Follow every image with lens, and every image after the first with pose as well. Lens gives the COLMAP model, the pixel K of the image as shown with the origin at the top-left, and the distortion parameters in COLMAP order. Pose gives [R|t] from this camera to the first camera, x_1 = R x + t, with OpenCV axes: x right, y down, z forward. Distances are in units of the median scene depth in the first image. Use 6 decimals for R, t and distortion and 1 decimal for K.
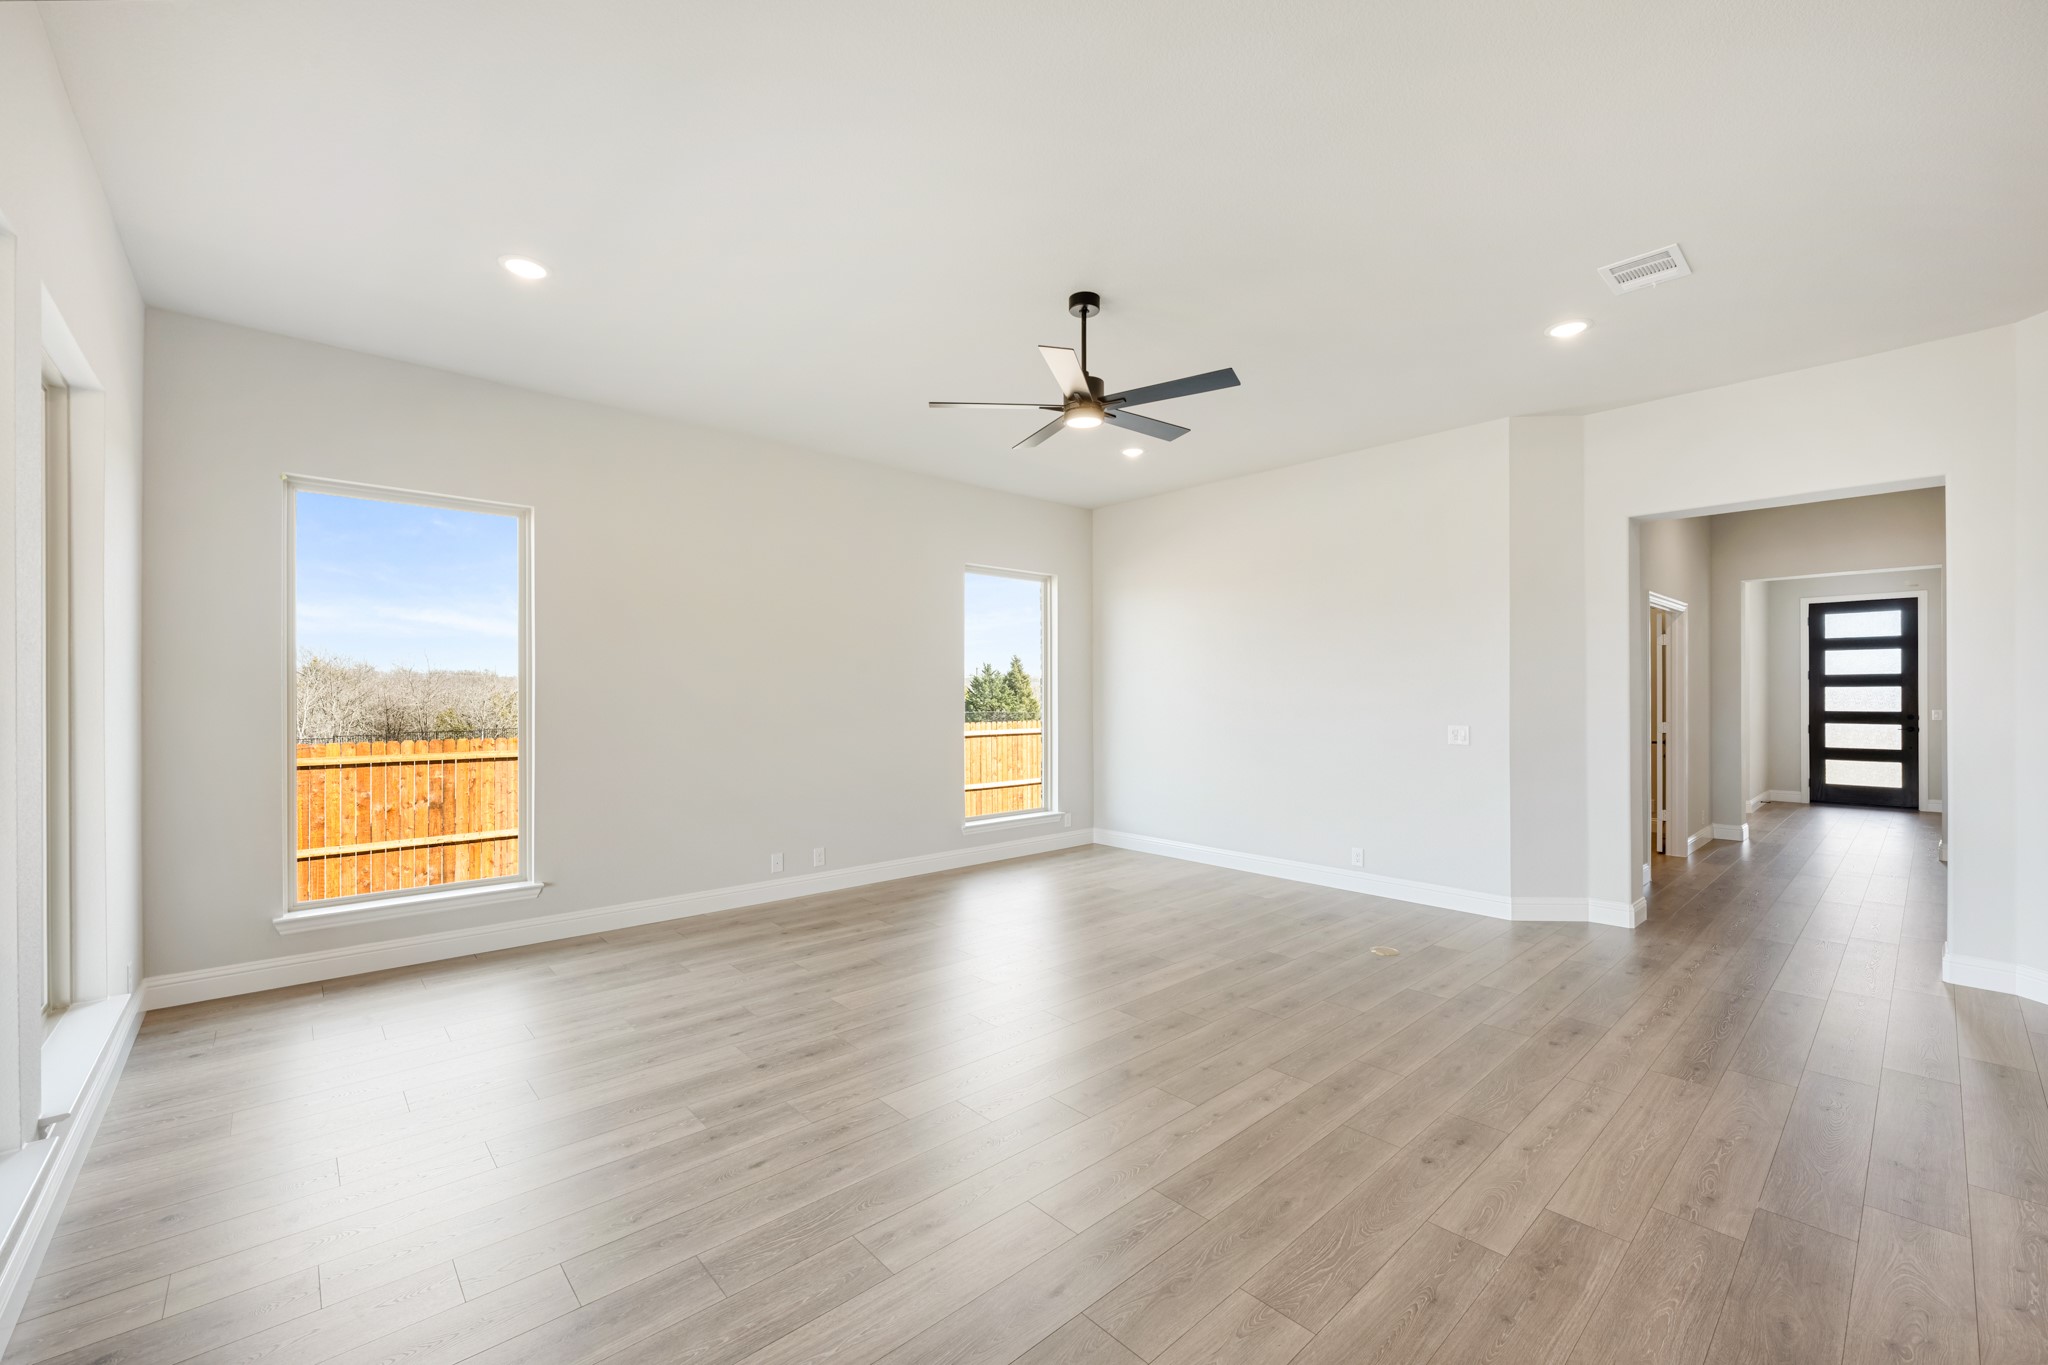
lens RADIAL K [[816.1, 0, 1006.2], [0, 816.1, 695.4], [0, 0, 1]] dist [0.000086, 0.000062]
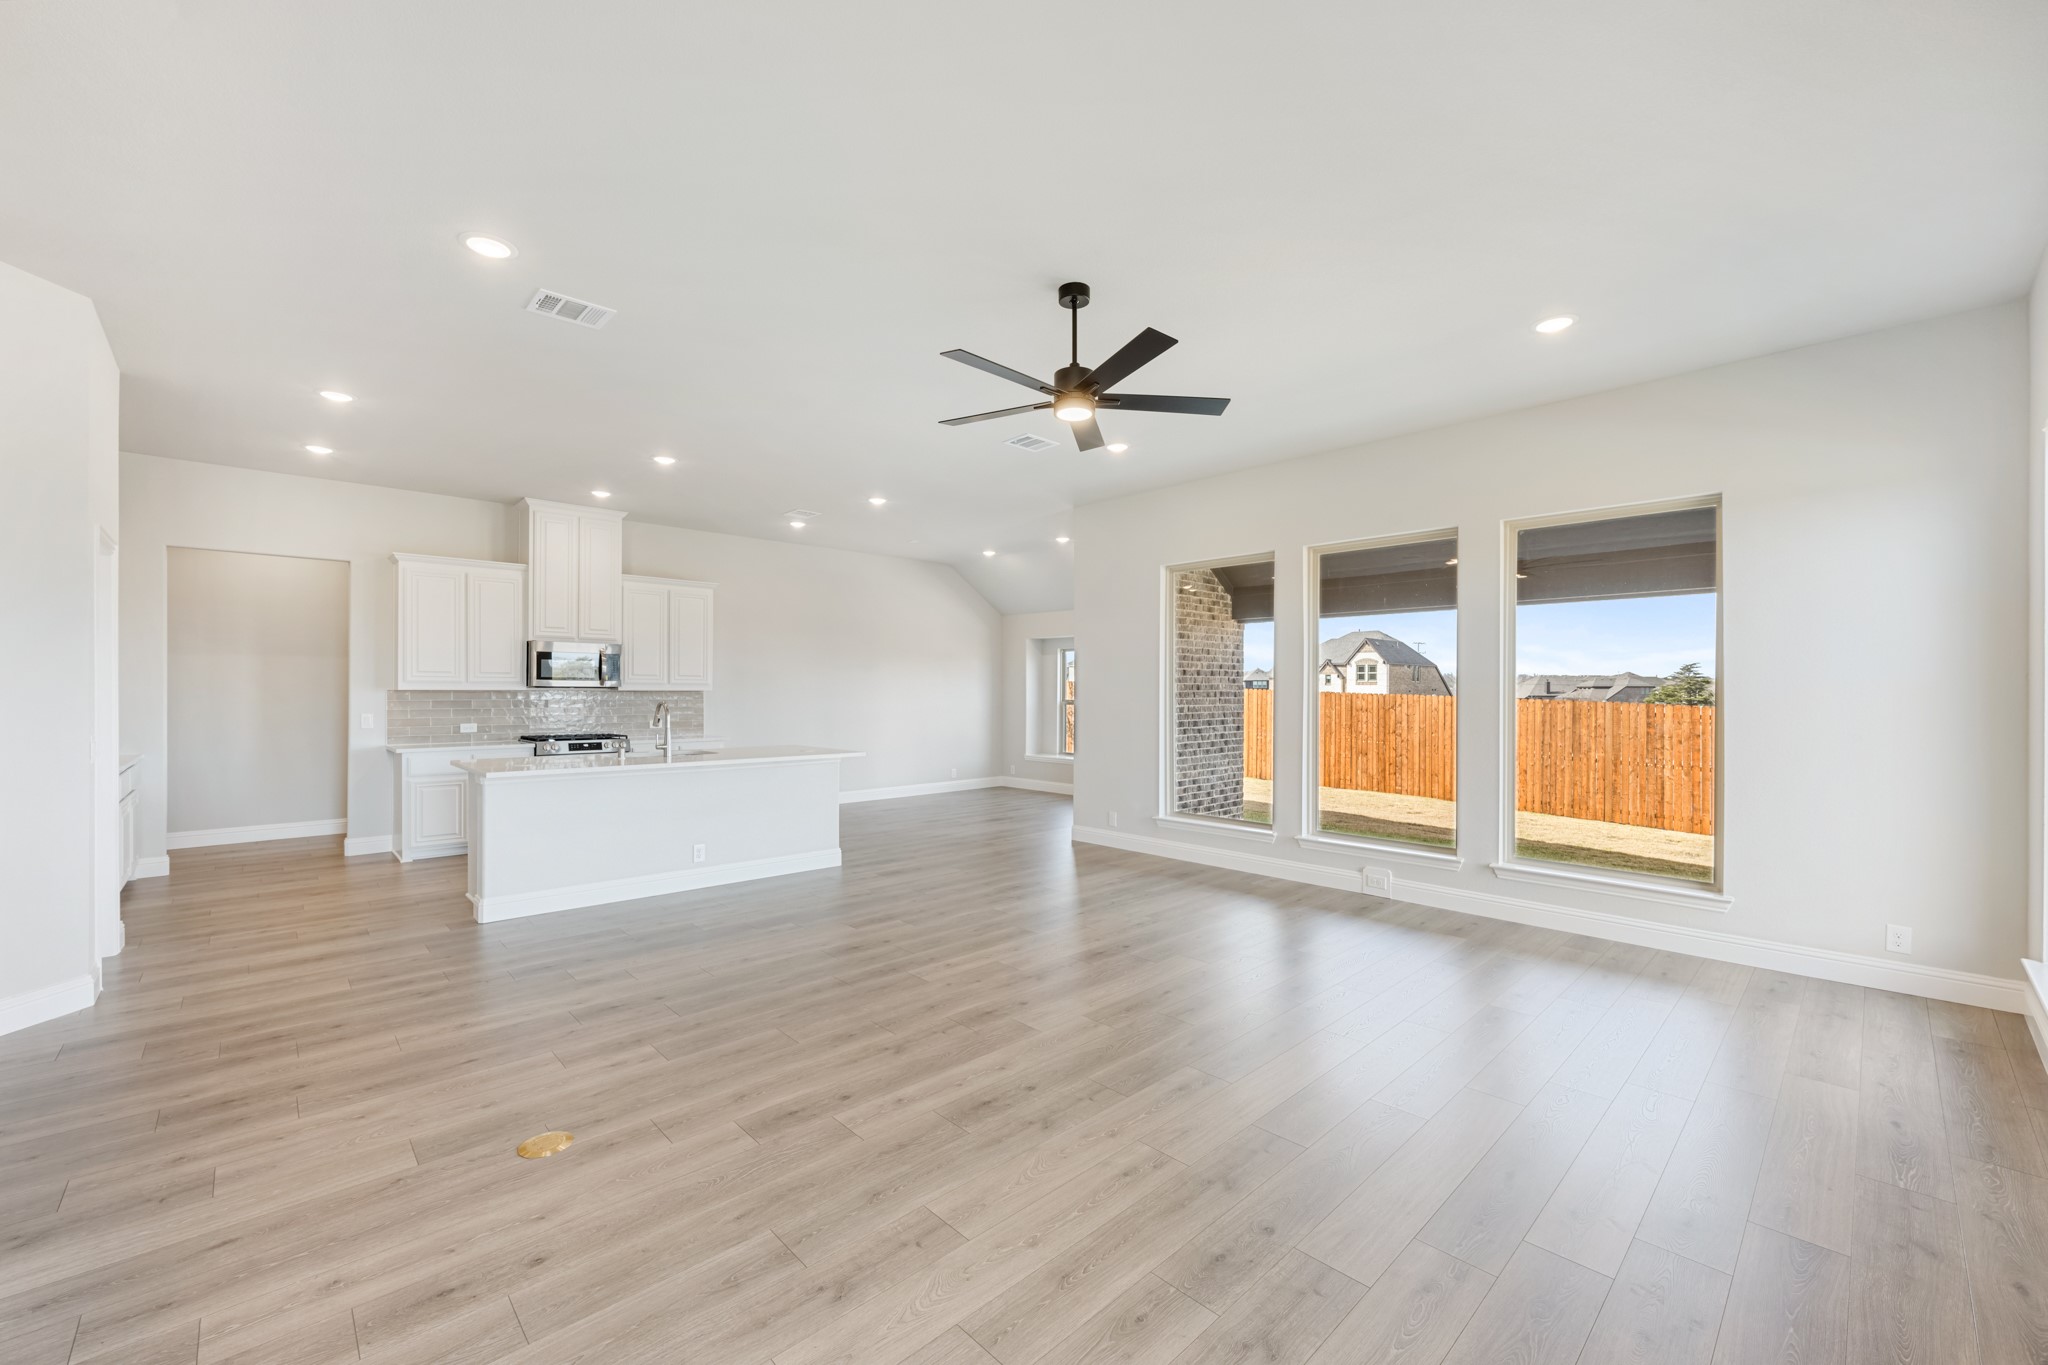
lens RADIAL K [[816.1, 0, 1006.2], [0, 816.1, 695.4], [0, 0, 1]] dist [0.000086, 0.000062]
pose [[-0.999652, -0.002180, -0.026273, 0.156879], [-0.002250, 0.999994, 0.002648, 0.001211], [0.026267, 0.002706, -0.999651, 1.530105]]
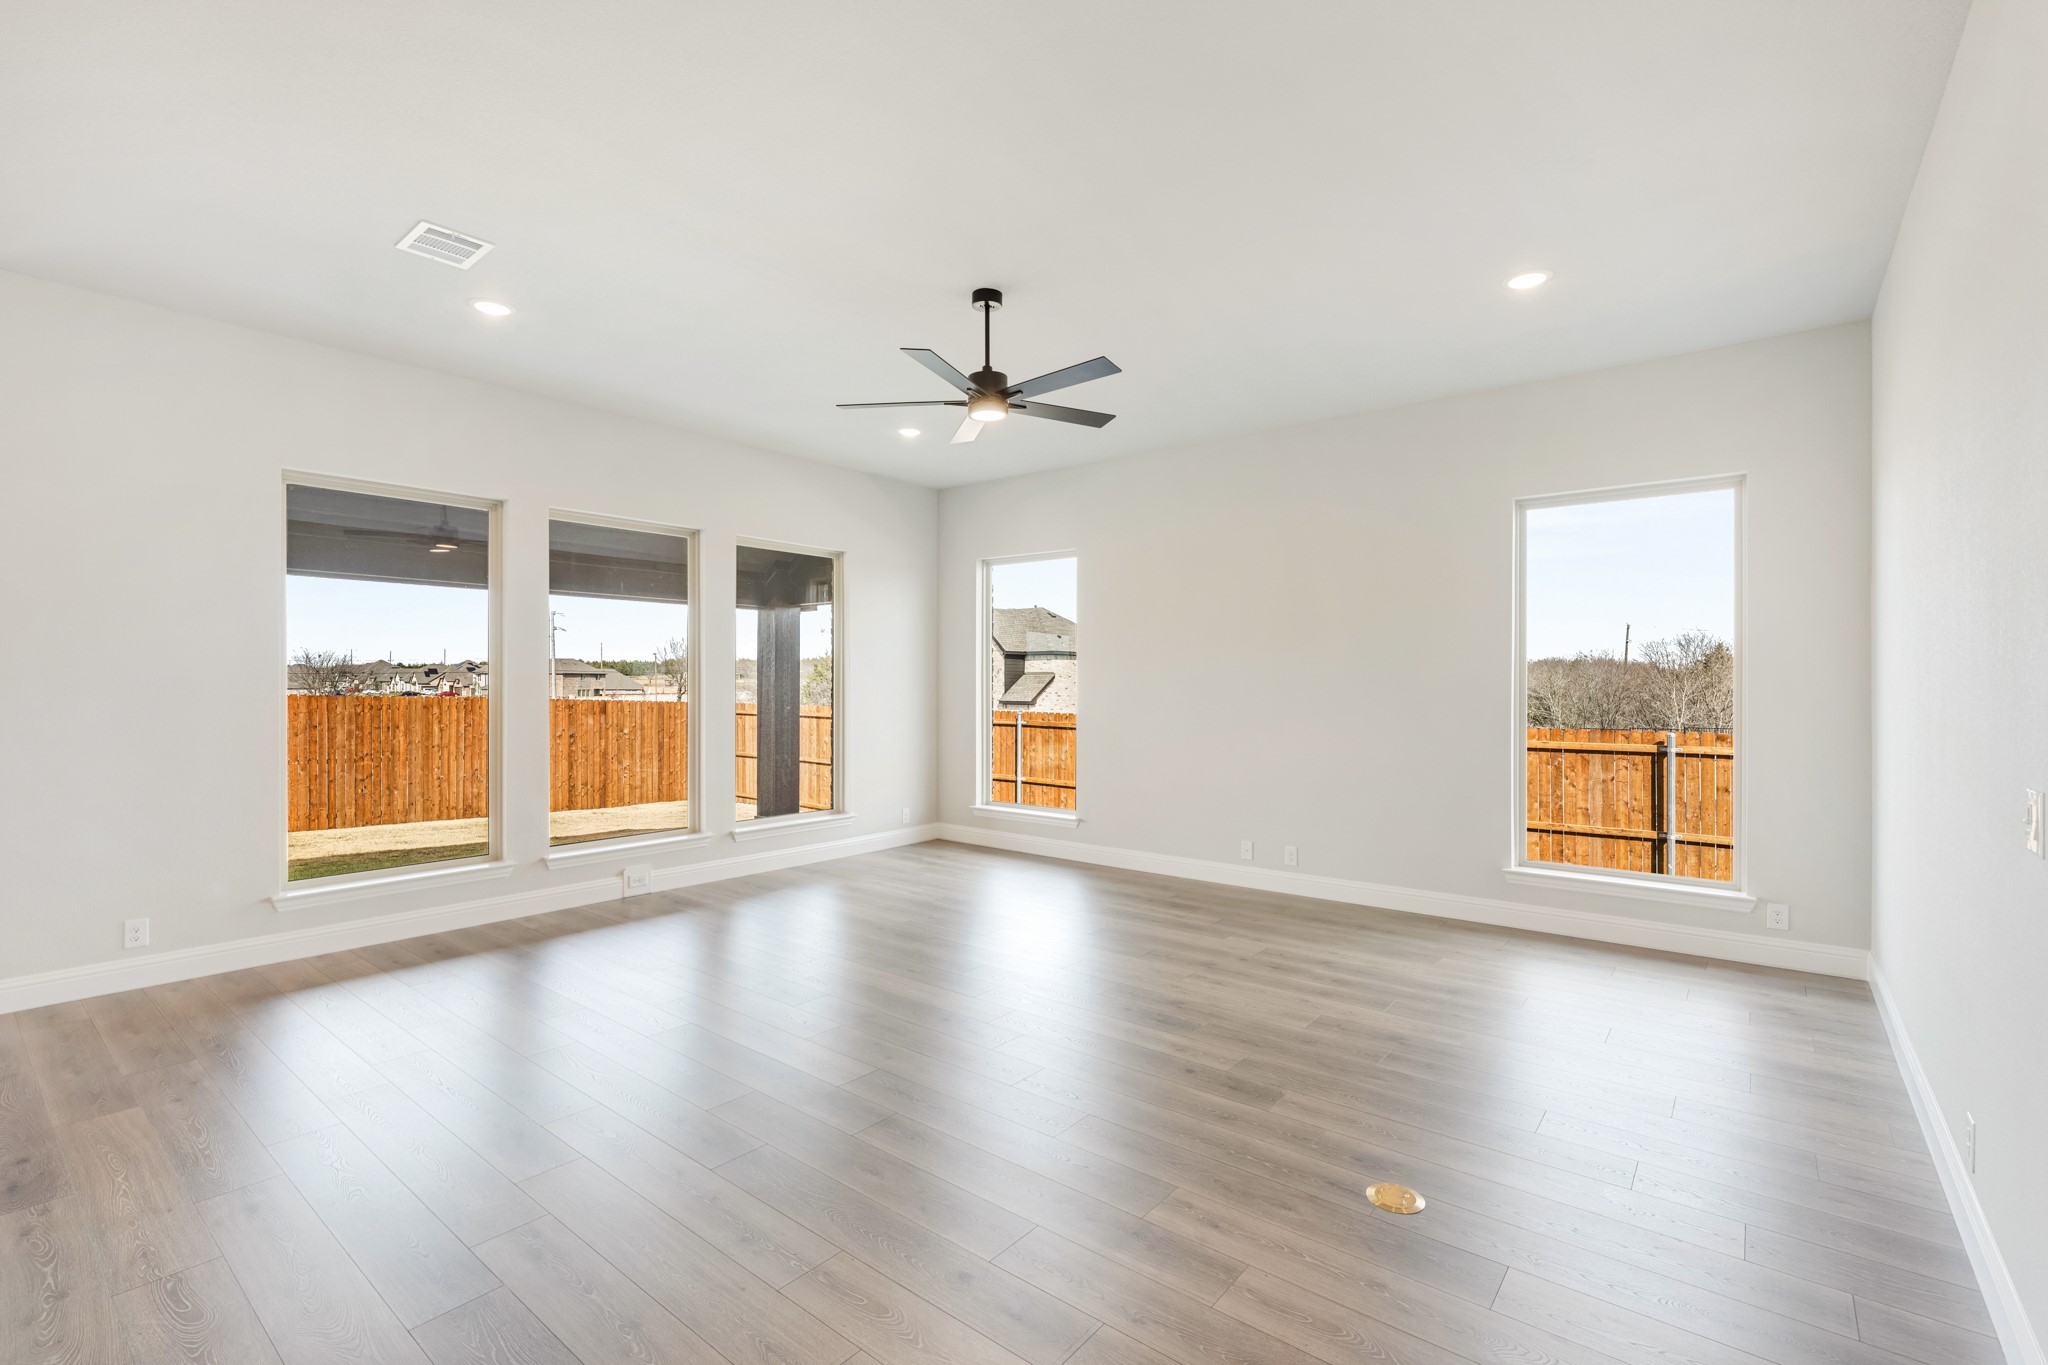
lens RADIAL K [[905.2, 0, 1039.7], [0, 905.2, 687.6], [0, 0, 1]] dist [0.000091, 0.000356]
pose [[0.177916, 0.006983, -0.984021, 0.945710], [0.000134, 0.999975, 0.007121, -0.004483], [0.984046, -0.001398, 0.177911, 0.669349]]
